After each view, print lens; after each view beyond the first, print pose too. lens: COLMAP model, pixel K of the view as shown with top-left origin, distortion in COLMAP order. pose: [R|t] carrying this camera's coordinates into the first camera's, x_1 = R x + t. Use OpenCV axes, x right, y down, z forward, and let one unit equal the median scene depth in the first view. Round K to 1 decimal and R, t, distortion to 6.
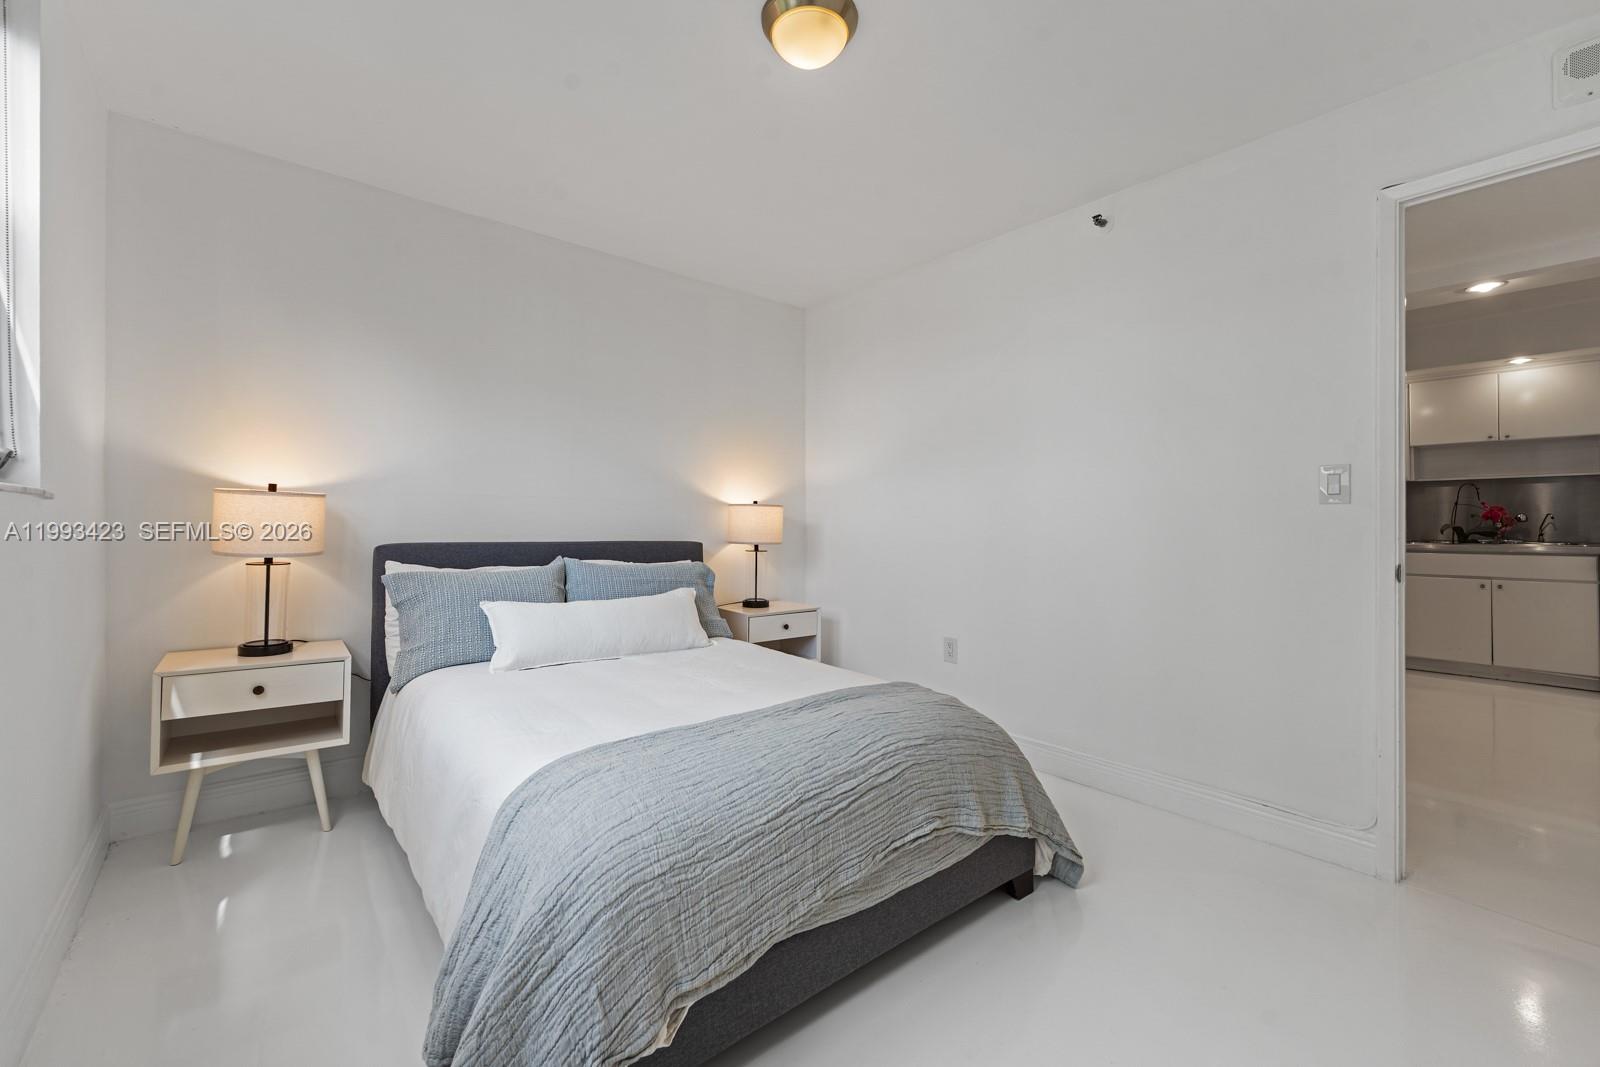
lens RADIAL K [[651.3, 0, 838.8], [0, 651.3, 527.2], [0, 0, 1]] dist [0.000835, -0.001020]
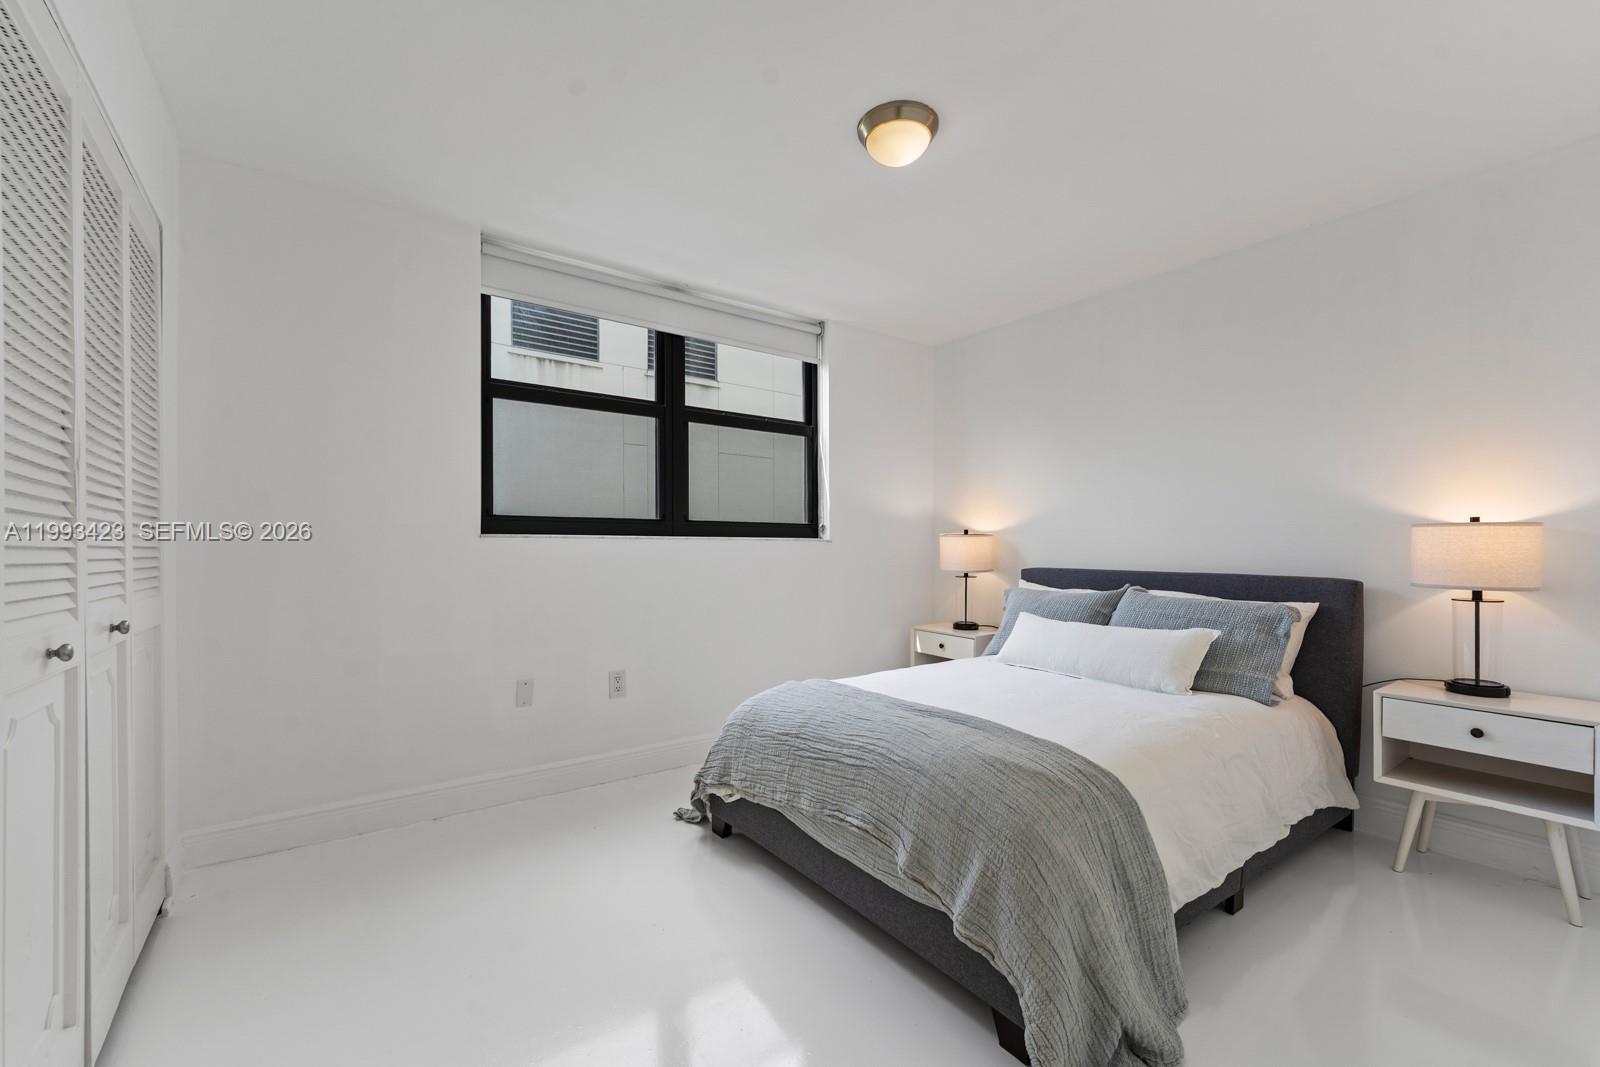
lens RADIAL K [[651.3, 0, 800.6], [0, 651.3, 553.7], [0, 0, 1]] dist [0.000835, -0.001020]
pose [[-0.082374, -0.000365, -0.996601, 1.039147], [-0.008599, 0.999963, 0.000345, -0.003557], [0.996564, 0.008598, -0.082374, 0.807682]]
